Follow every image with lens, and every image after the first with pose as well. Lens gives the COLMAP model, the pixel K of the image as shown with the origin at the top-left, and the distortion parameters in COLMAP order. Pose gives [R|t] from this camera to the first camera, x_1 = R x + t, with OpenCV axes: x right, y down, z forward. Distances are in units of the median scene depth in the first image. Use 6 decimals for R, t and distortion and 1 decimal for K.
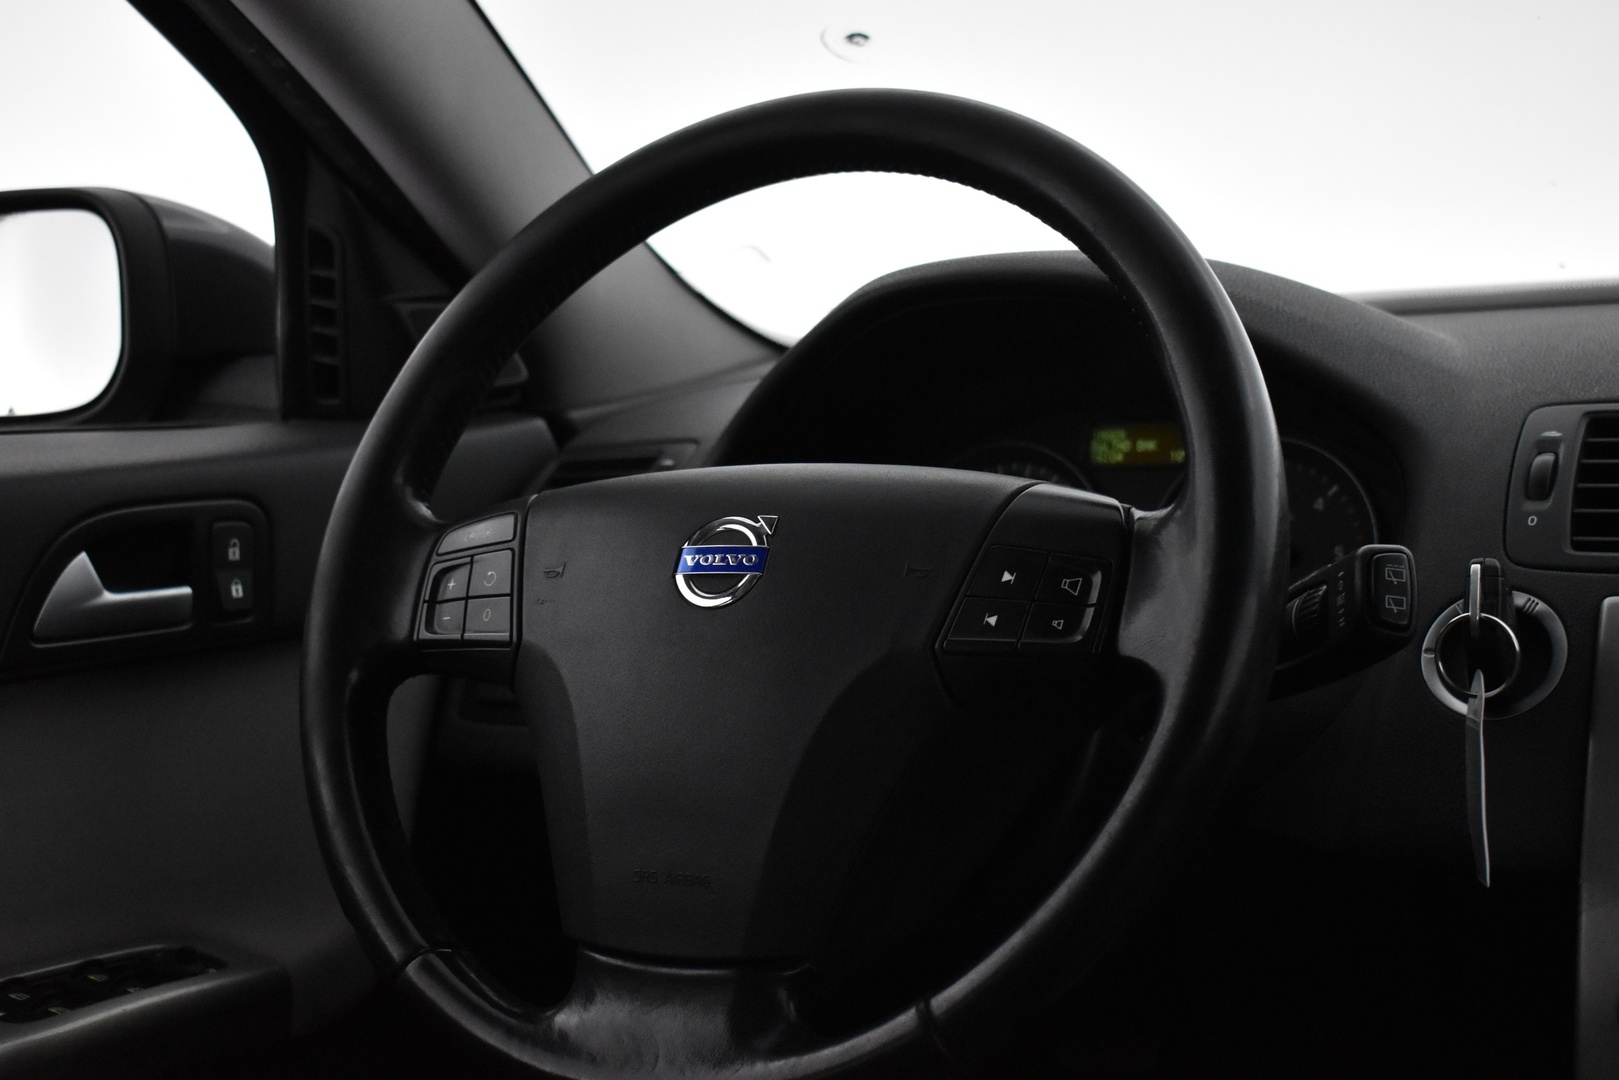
lens RADIAL K [[2383.1, 0, 809.5], [0, 2383.1, 540.0], [0, 0, 1]] dist [-0.047243, -0.028185]
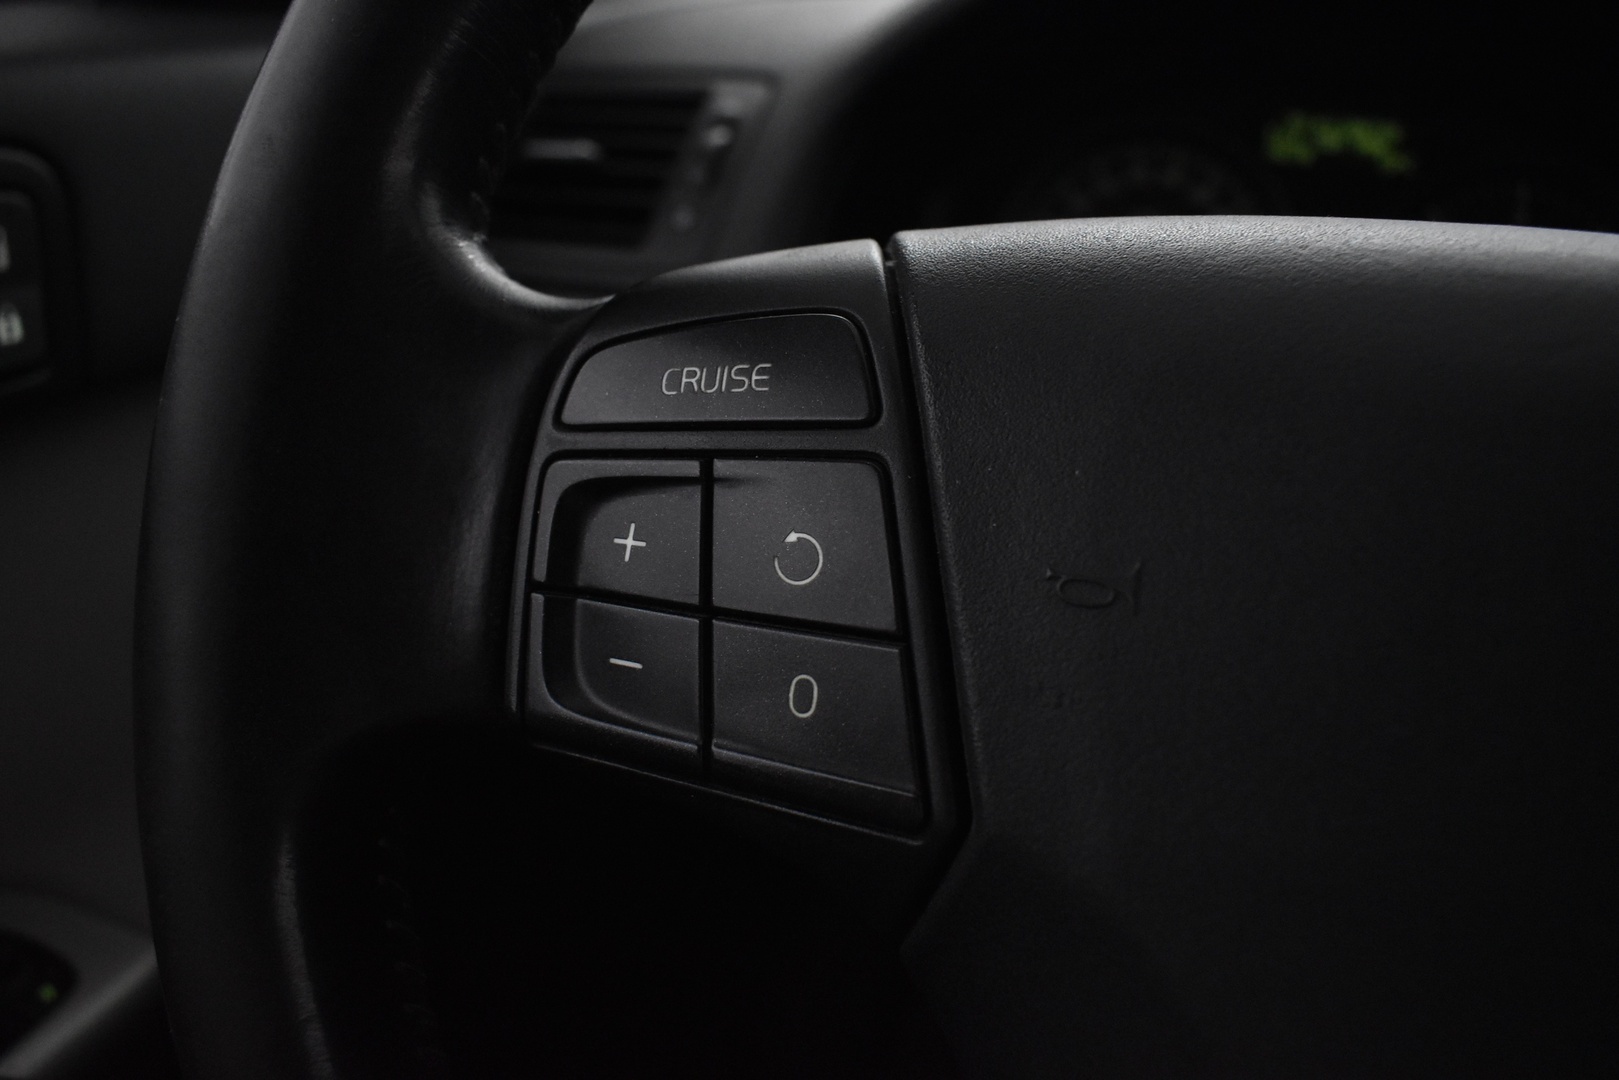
lens RADIAL K [[1070.4, 0, 809.5], [0, 1070.4, 540.0], [0, 0, 1]] dist [-0.050838, 0.001040]
pose [[0.950775, -0.023956, 0.308955, -0.171566], [-0.078055, 0.946347, 0.313585, -0.027270], [-0.299891, -0.322264, 0.897893, 0.870170]]
